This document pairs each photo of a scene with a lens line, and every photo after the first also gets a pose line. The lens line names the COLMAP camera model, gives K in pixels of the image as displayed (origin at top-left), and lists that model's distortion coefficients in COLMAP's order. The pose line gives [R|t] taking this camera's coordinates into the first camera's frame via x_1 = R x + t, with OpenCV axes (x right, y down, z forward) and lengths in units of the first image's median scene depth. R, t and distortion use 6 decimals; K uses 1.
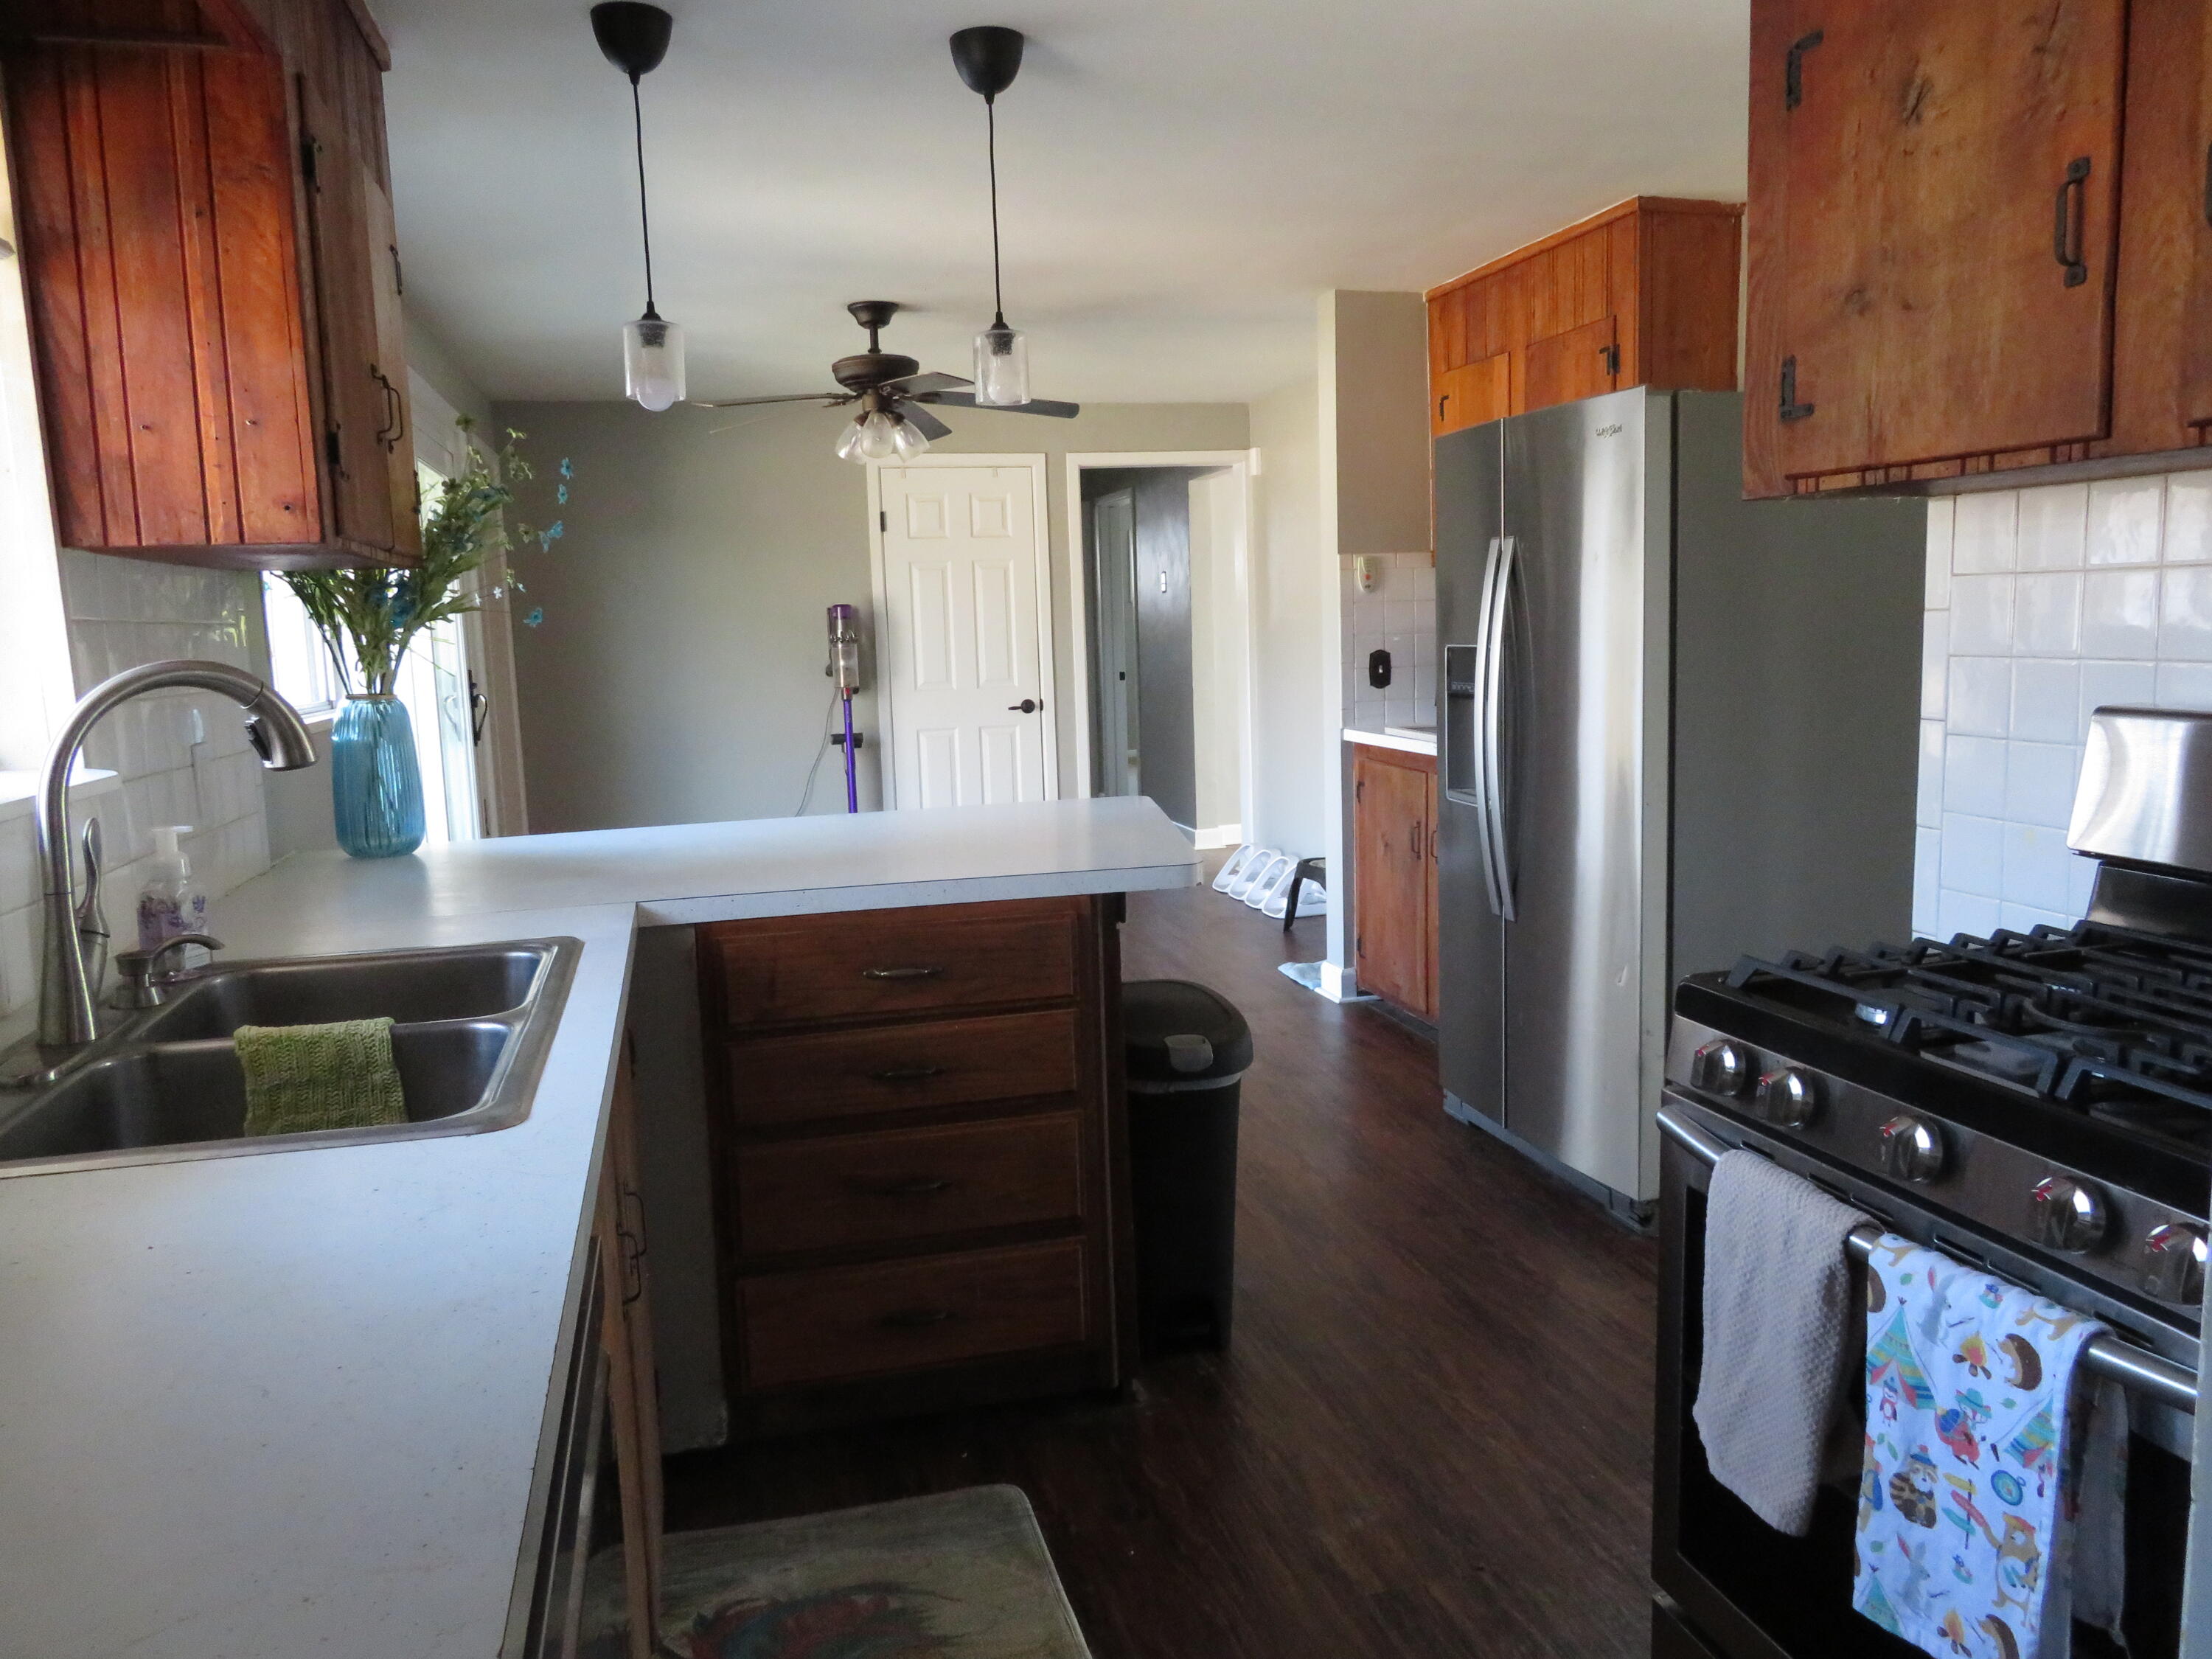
lens RADIAL K [[1582.6, 0, 1105.6], [0, 1582.6, 833.3], [0, 0, 1]] dist [-0.013644, 0.003506]
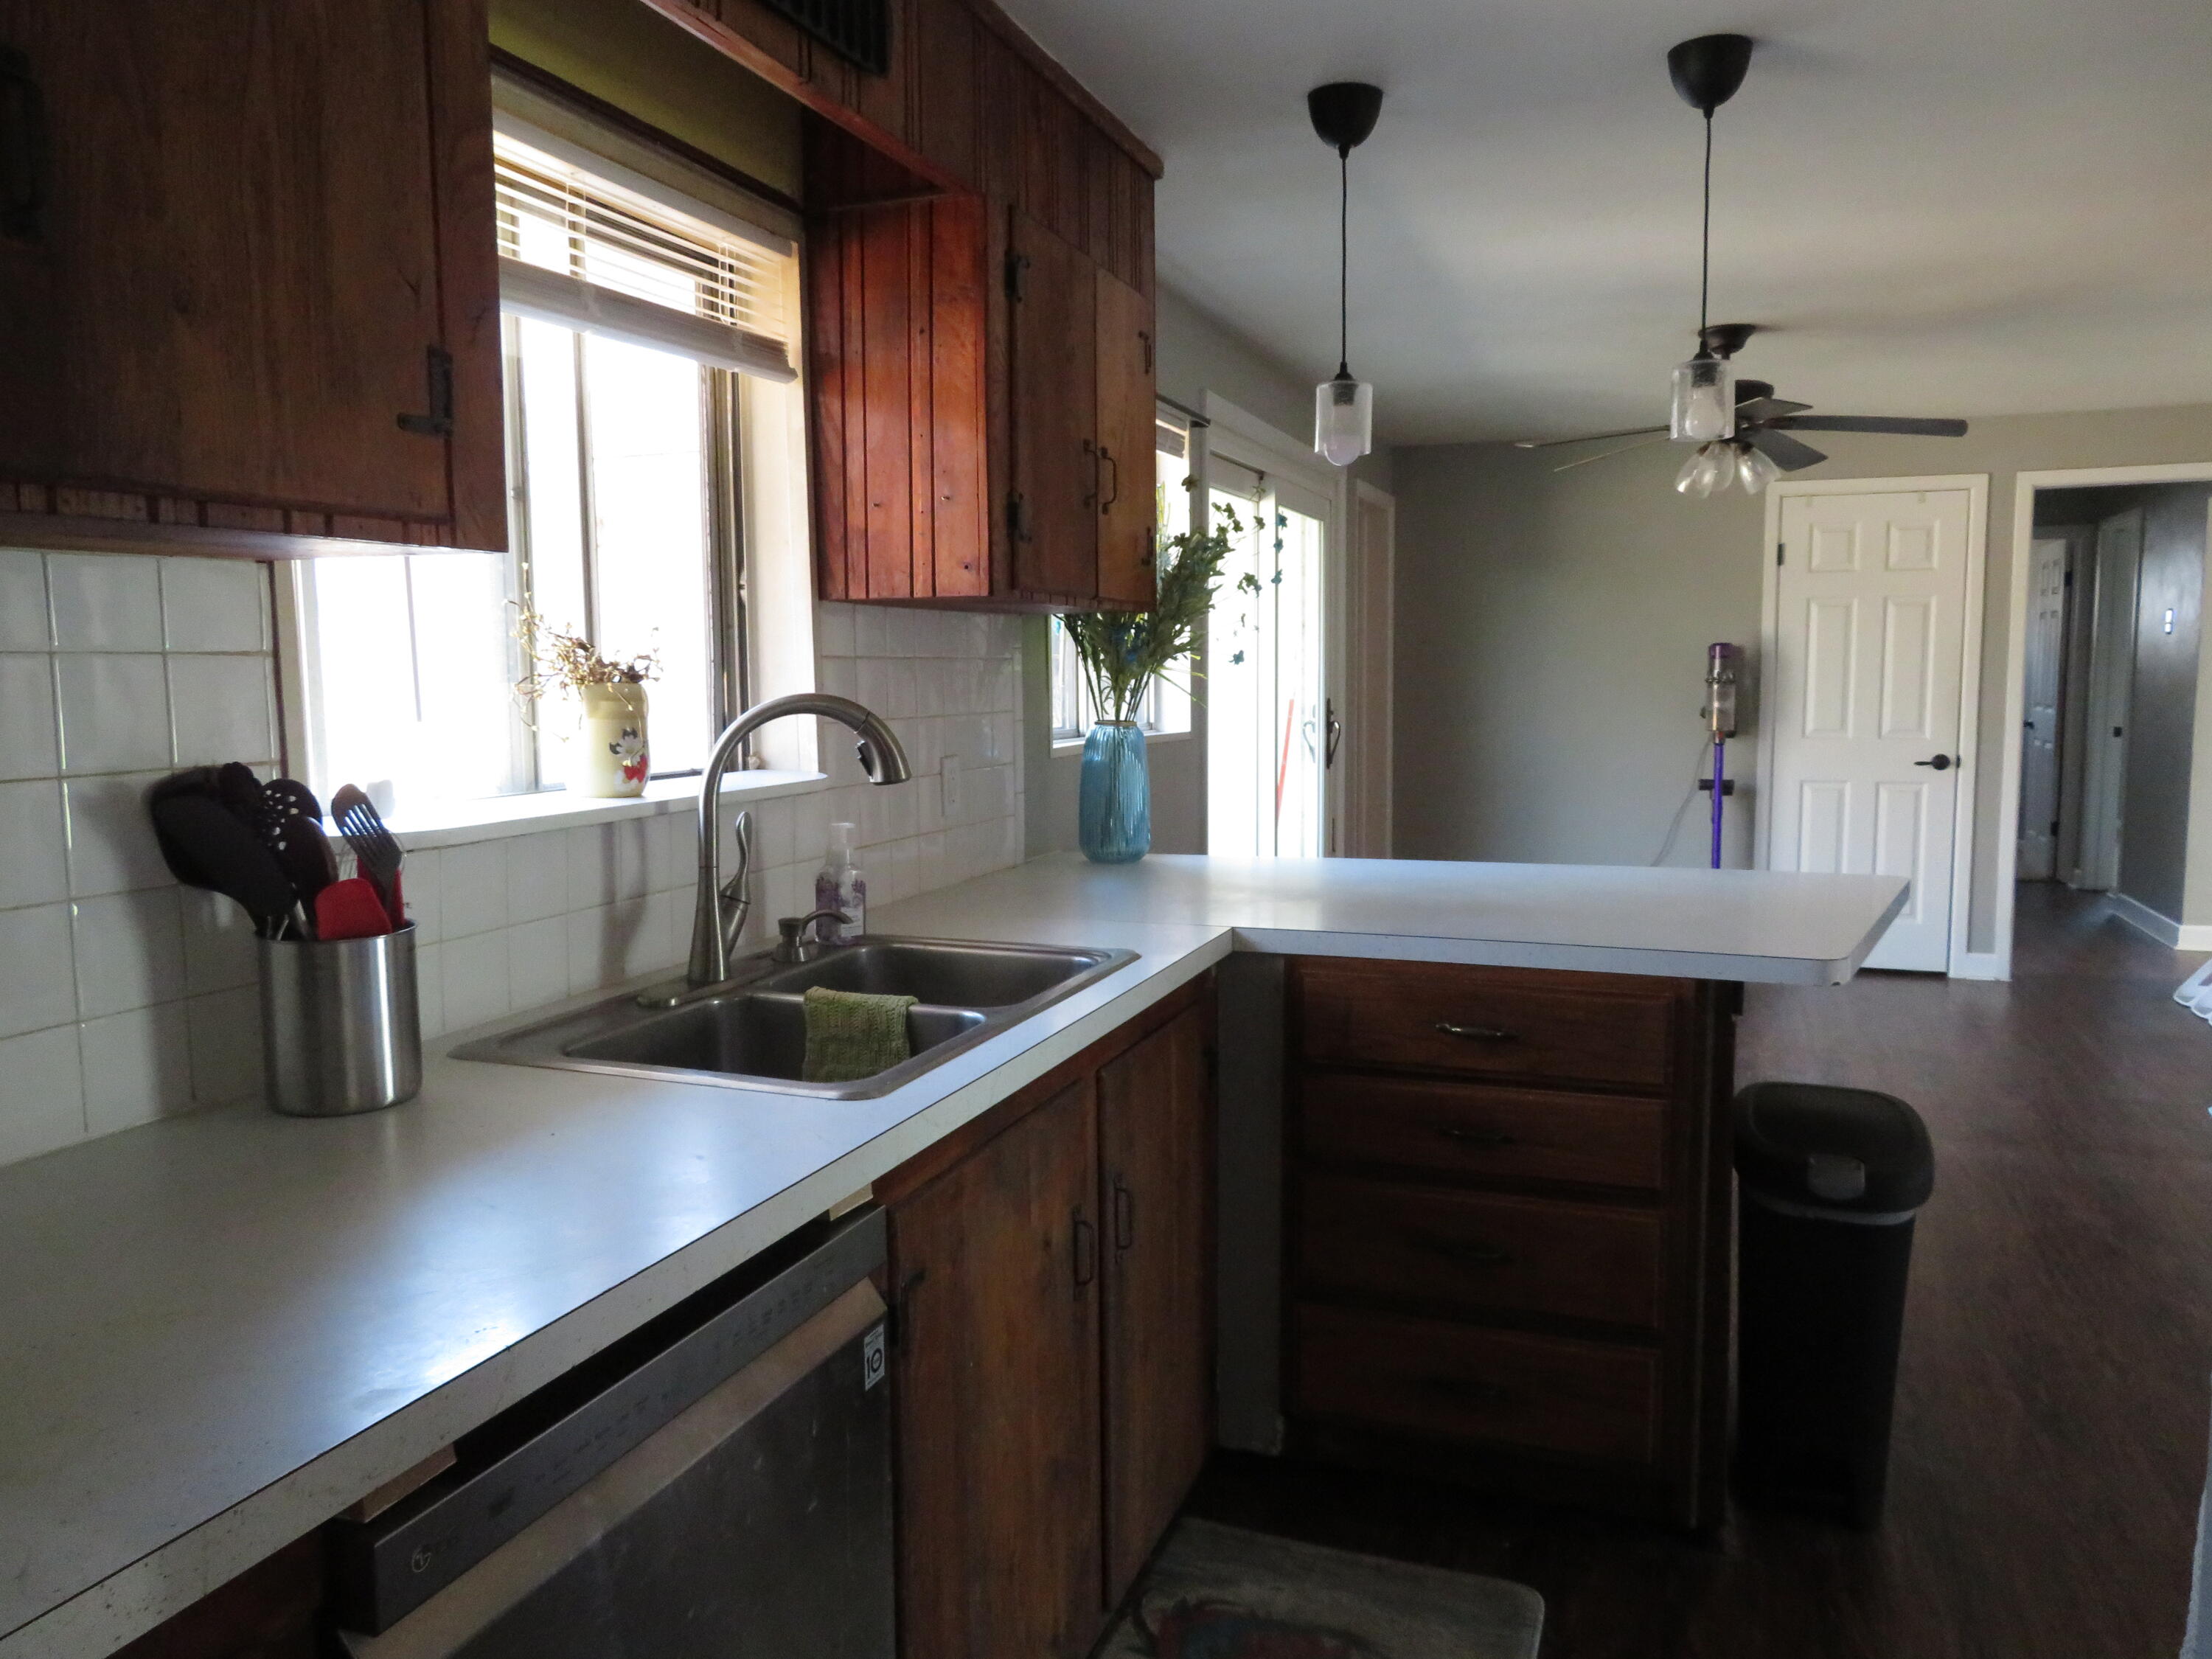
lens RADIAL K [[1582.6, 0, 1105.6], [0, 1582.6, 833.3], [0, 0, 1]] dist [-0.013644, 0.003506]
pose [[0.816811, 0.084939, -0.570618, 0.225688], [-0.094871, 0.995413, 0.012369, -0.023524], [0.569051, 0.044032, 0.821122, 0.061590]]
